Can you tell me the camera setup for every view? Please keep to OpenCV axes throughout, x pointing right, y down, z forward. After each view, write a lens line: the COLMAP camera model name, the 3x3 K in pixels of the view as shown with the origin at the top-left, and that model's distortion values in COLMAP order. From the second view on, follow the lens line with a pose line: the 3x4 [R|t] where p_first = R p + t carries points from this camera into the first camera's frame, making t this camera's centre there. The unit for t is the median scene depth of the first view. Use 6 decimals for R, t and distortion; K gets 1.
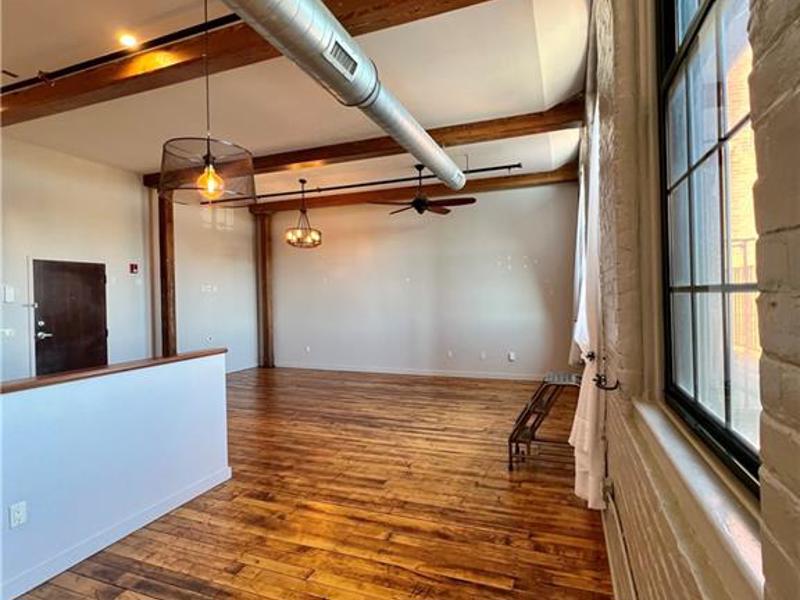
lens RADIAL K [[427.1, 0, 399.6], [0, 427.1, 305.4], [0, 0, 1]] dist [-0.002082, -0.000135]
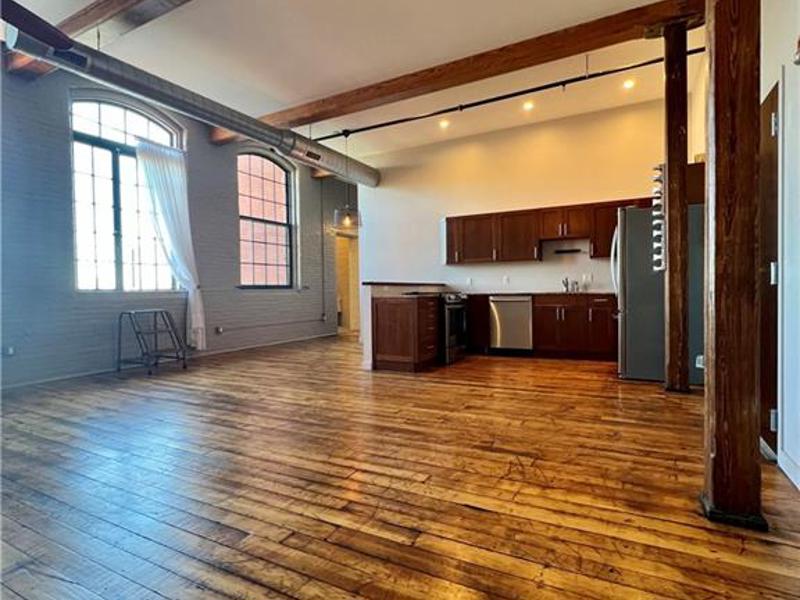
lens RADIAL K [[427.1, 0, 402.3], [0, 427.1, 300.2], [0, 0, 1]] dist [-0.002082, -0.000135]
pose [[-0.991433, 0.032834, 0.126419, -0.549262], [0.038593, 0.998313, 0.043375, 0.078281], [-0.124781, 0.047882, -0.991028, 1.842465]]
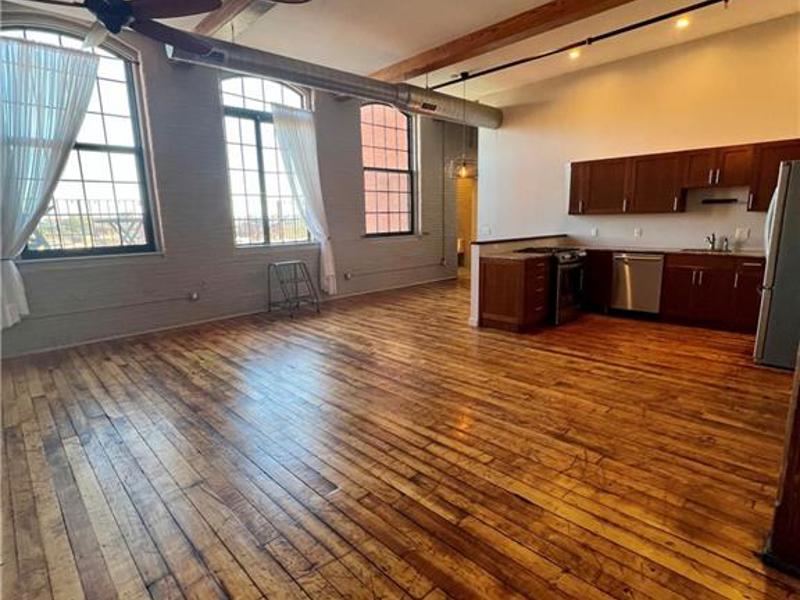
lens RADIAL K [[427.1, 0, 401.8], [0, 427.1, 301.1], [0, 0, 1]] dist [-0.002082, -0.000135]
pose [[-0.905068, -0.041927, 0.423195, -0.624847], [0.050082, 0.977695, 0.203972, -0.009380], [-0.422307, 0.205803, -0.882781, 1.855279]]
